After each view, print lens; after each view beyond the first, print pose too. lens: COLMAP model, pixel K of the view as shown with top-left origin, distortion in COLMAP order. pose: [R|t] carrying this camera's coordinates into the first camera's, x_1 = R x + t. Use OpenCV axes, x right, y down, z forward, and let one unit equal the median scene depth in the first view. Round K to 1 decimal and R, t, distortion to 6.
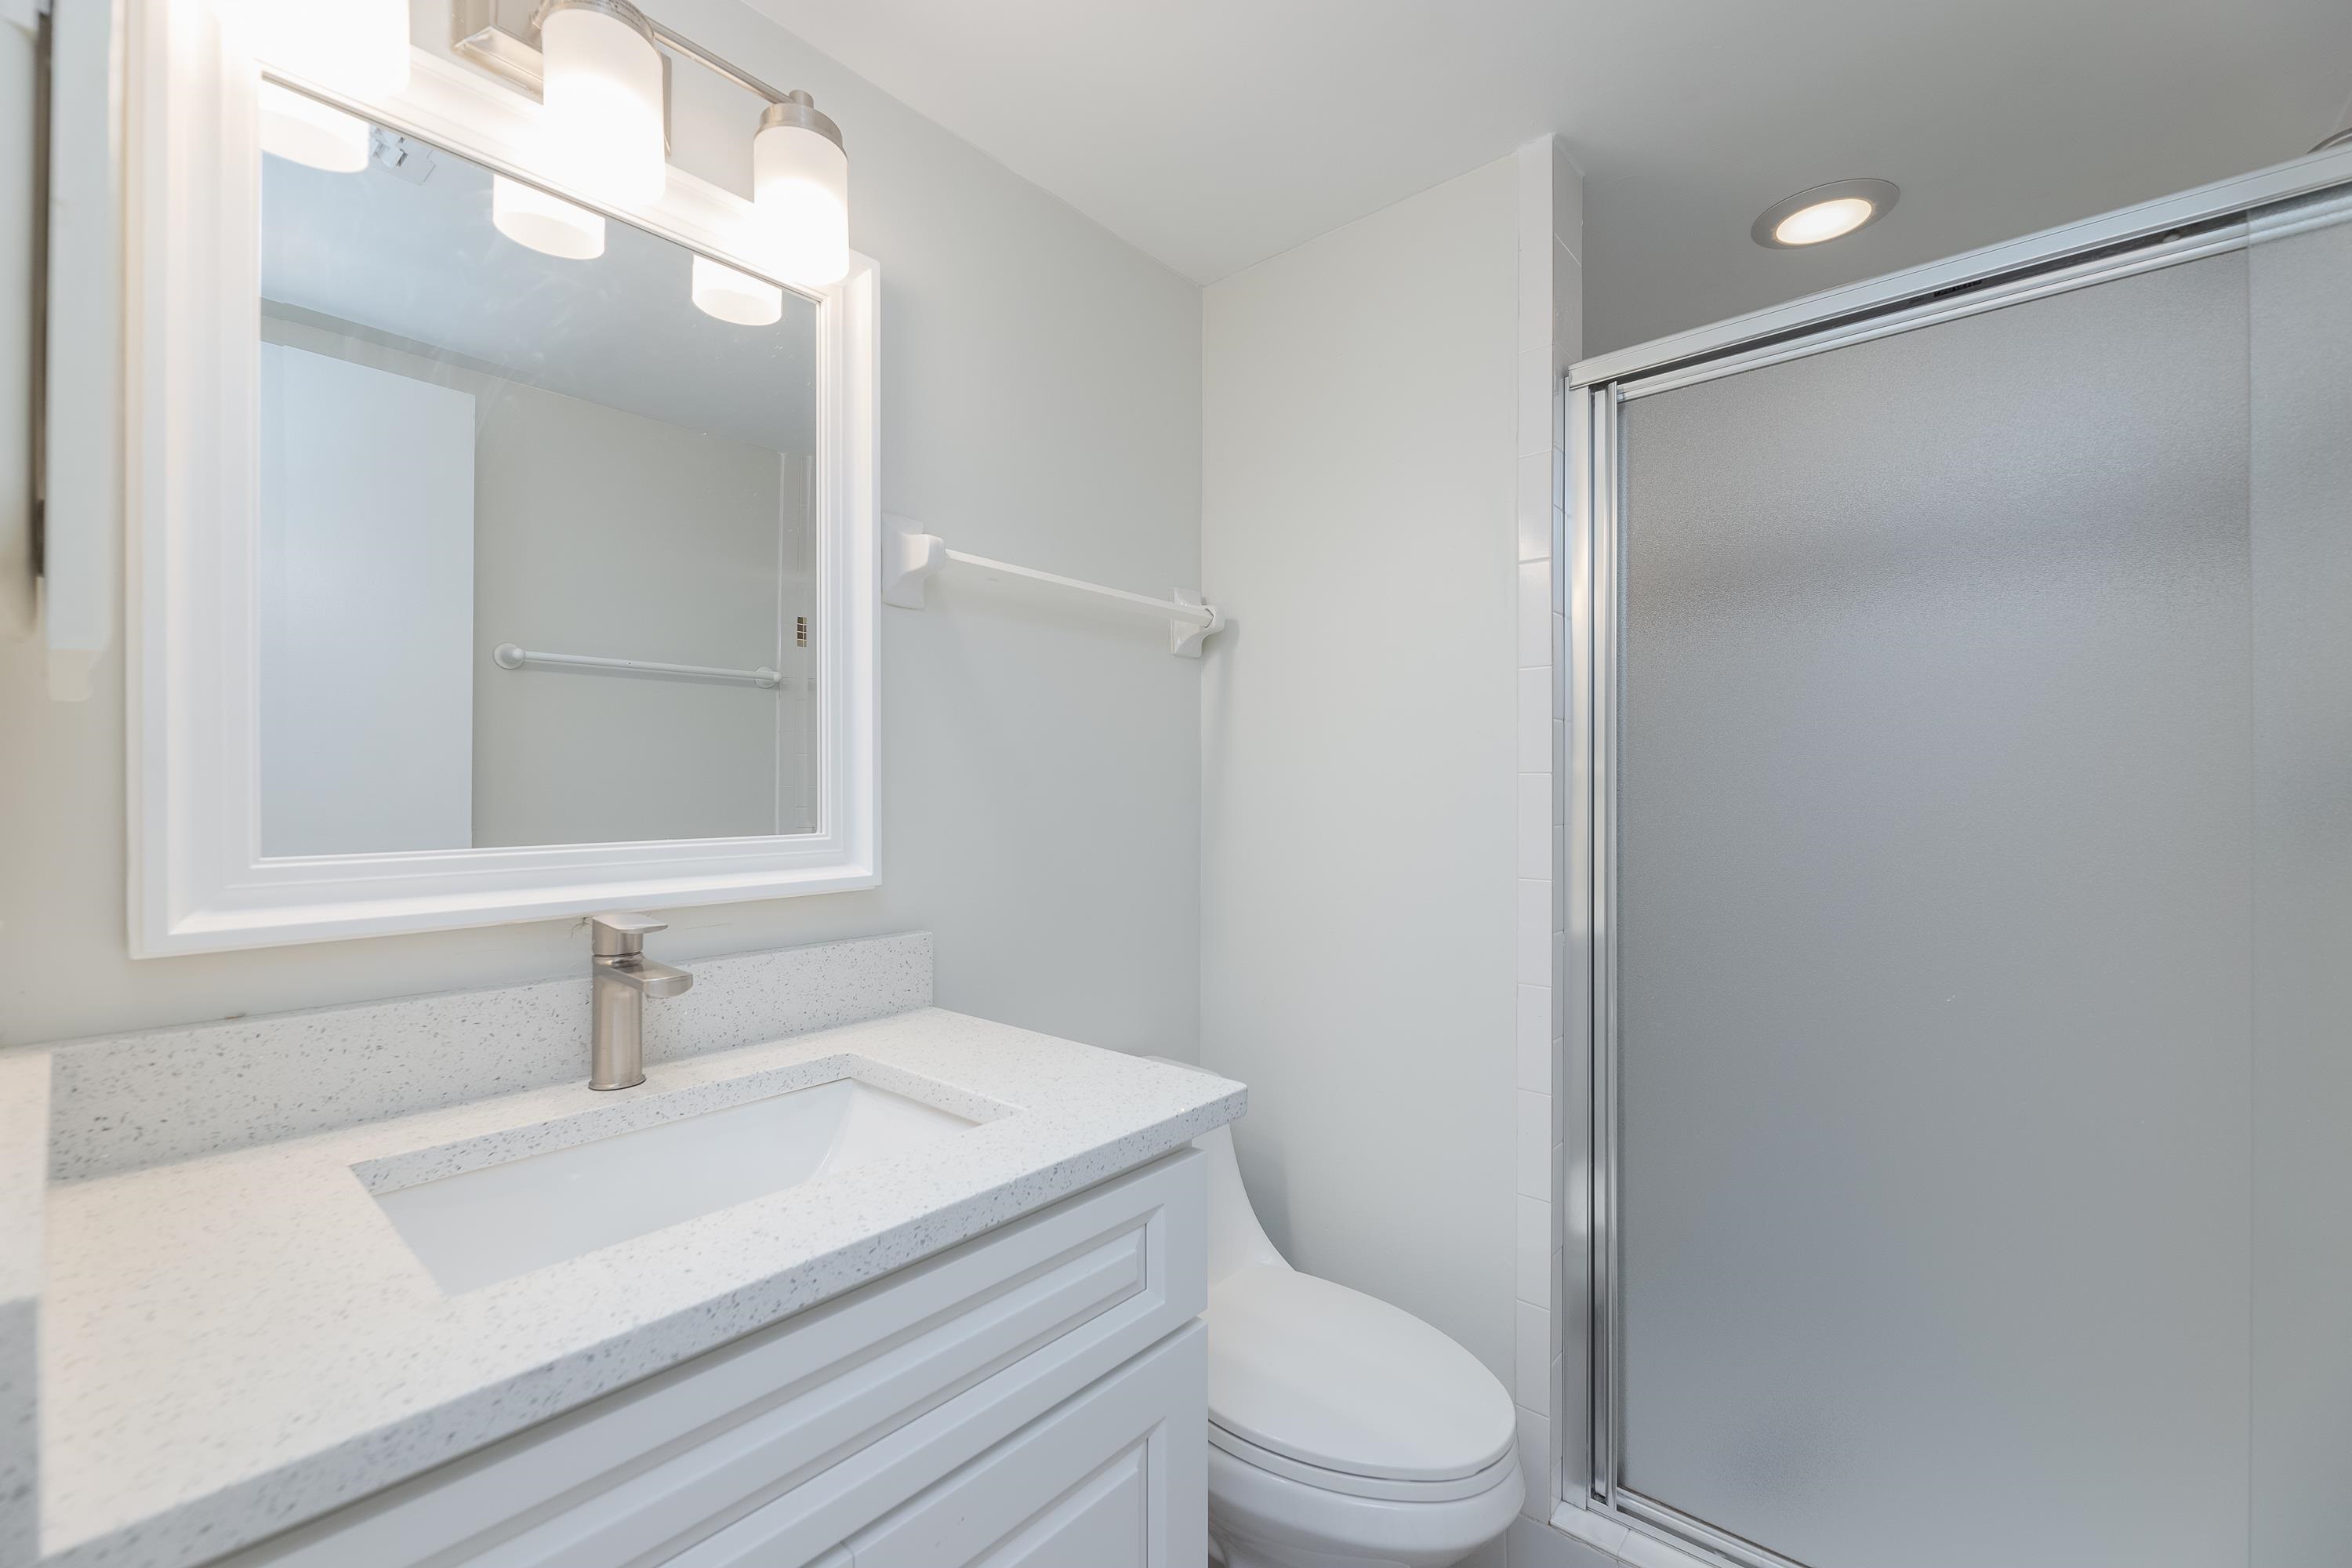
lens RADIAL K [[974.6, 0, 1176.0], [0, 974.6, 784.0], [0, 0, 1]] dist [-0.000171, 0.000009]
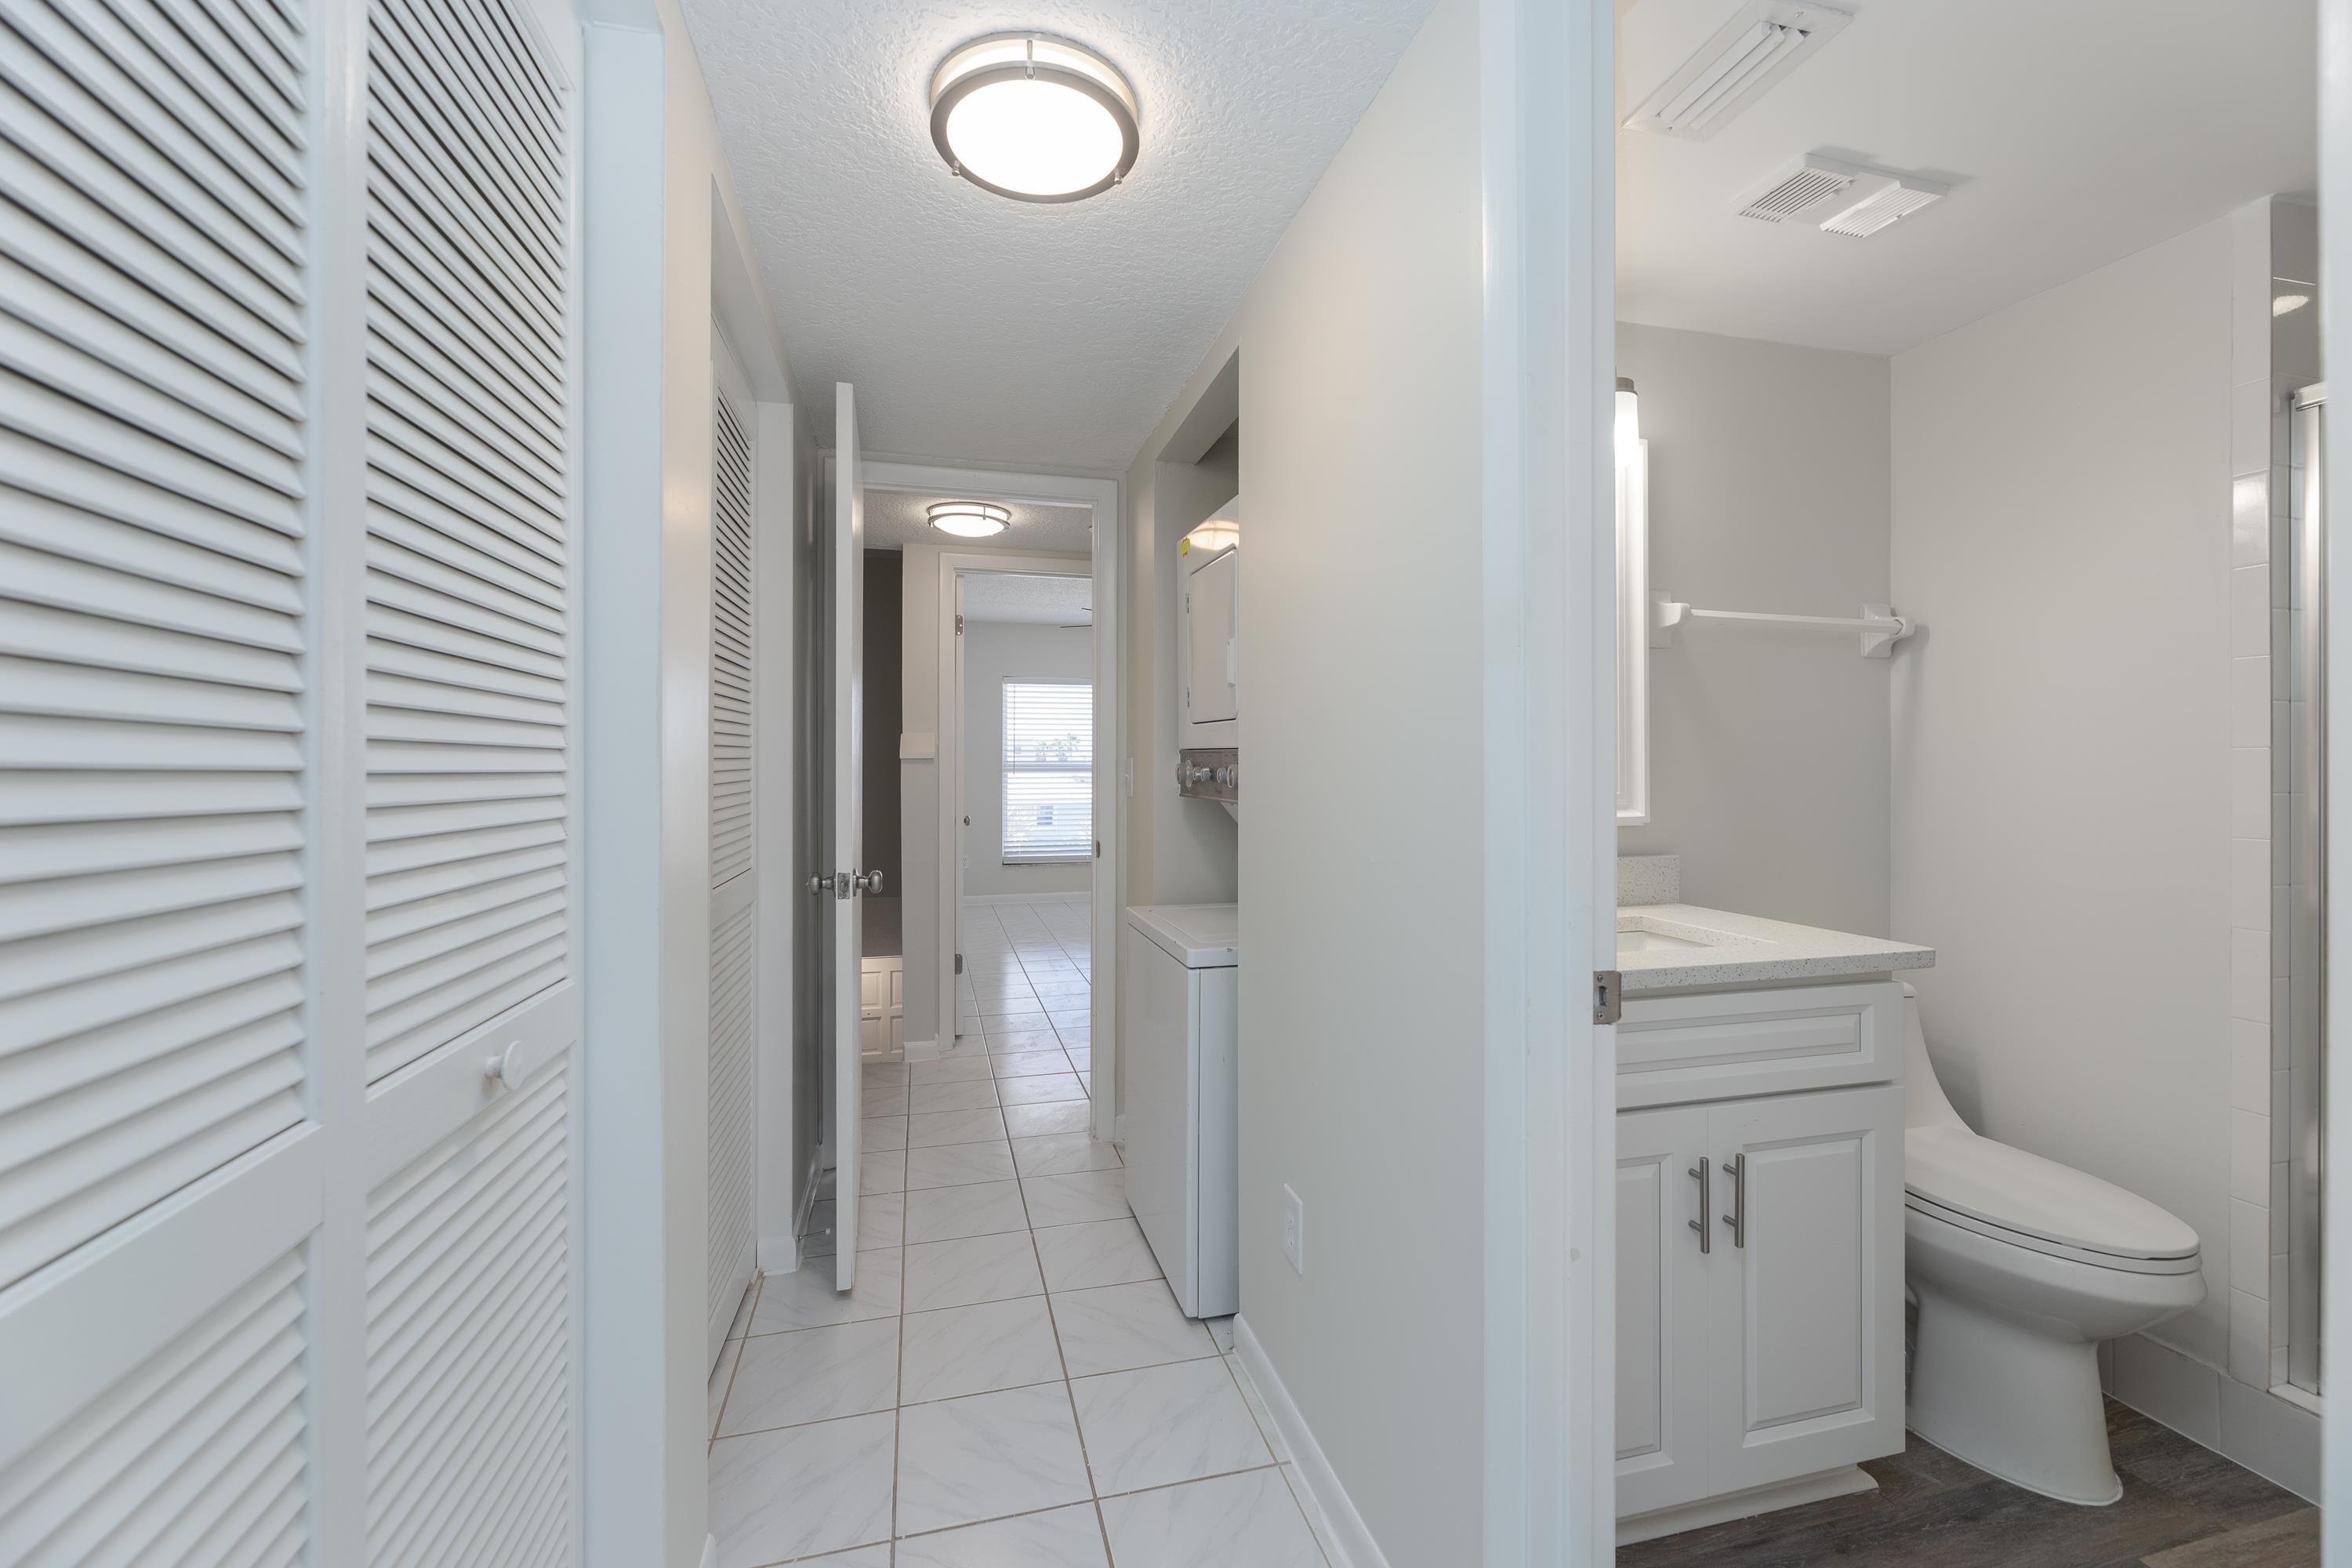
lens RADIAL K [[960.7, 0, 1187.6], [0, 960.7, 749.6], [0, 0, 1]] dist [0.000191, 0.000441]
pose [[0.826164, -0.005479, -0.563403, -0.035542], [0.001461, 0.999970, -0.007582, -0.006329], [0.563428, 0.005441, 0.826148, -0.728313]]
